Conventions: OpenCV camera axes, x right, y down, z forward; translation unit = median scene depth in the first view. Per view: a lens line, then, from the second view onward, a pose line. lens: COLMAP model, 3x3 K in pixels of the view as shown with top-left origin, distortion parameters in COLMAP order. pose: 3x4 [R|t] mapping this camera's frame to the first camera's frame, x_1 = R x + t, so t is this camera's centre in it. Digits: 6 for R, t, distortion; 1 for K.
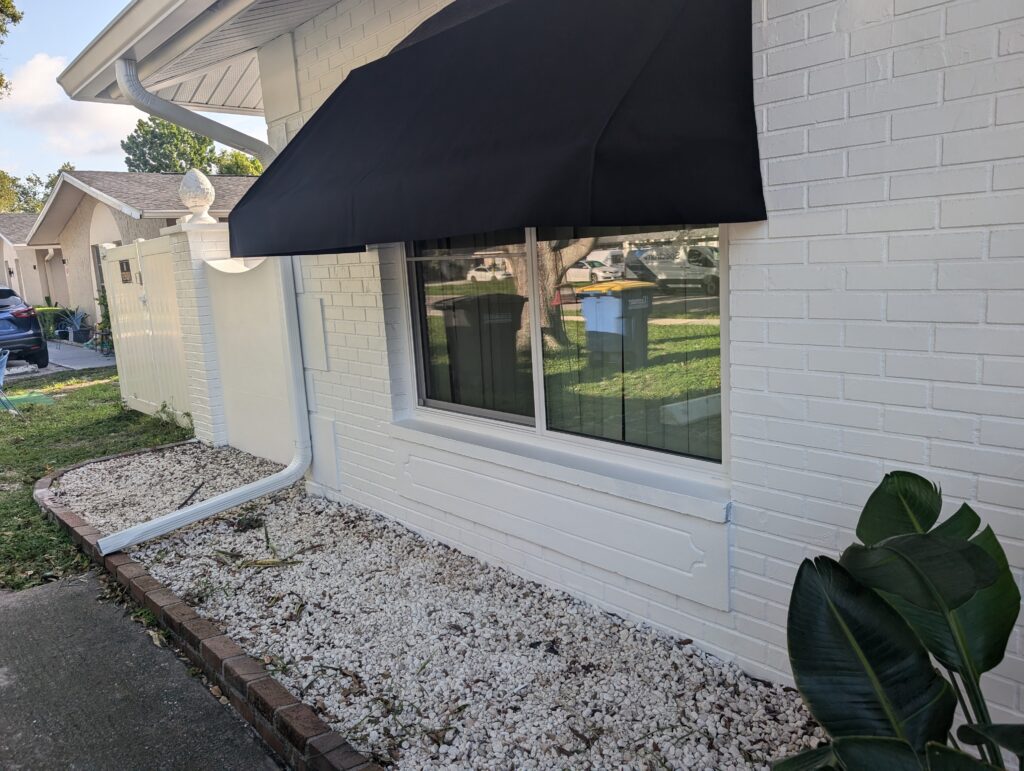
lens RADIAL K [[738.1, 0, 511.7], [0, 738.1, 388.5], [0, 0, 1]] dist [0.000934, -0.011938]
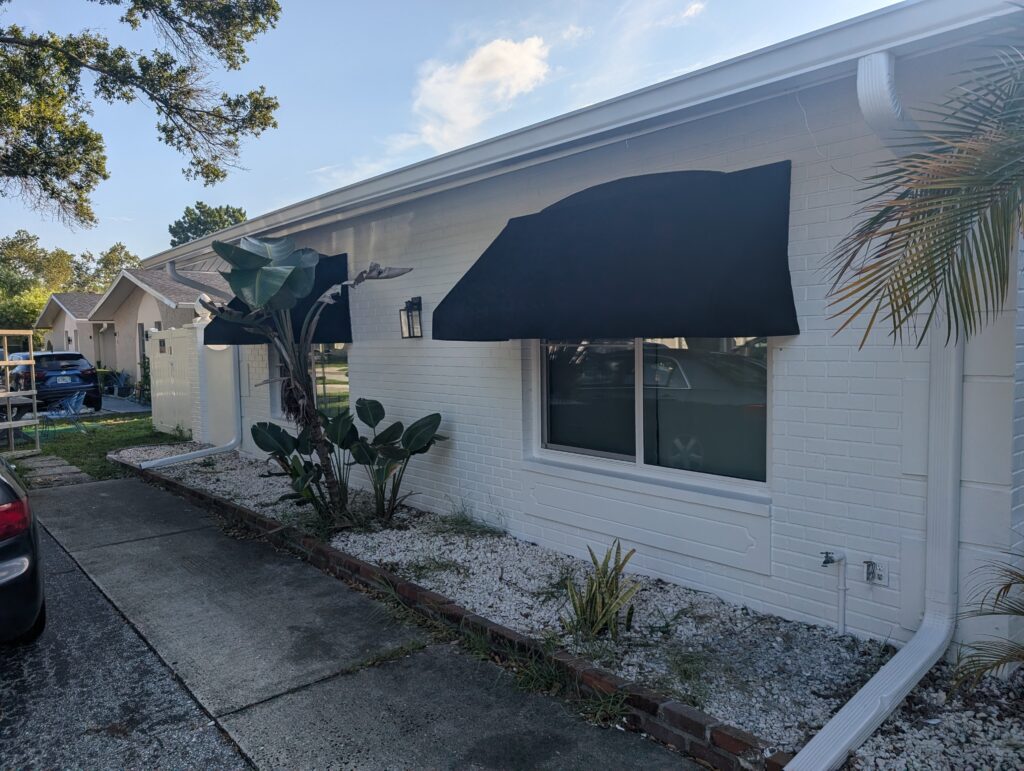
lens RADIAL K [[738.1, 0, 511.7], [0, 738.1, 388.5], [0, 0, 1]] dist [0.000934, -0.011938]
pose [[0.998746, 0.037165, -0.033535, 0.162920], [-0.040640, 0.993132, -0.109718, 0.043754], [0.029227, 0.110943, 0.993397, -0.312617]]
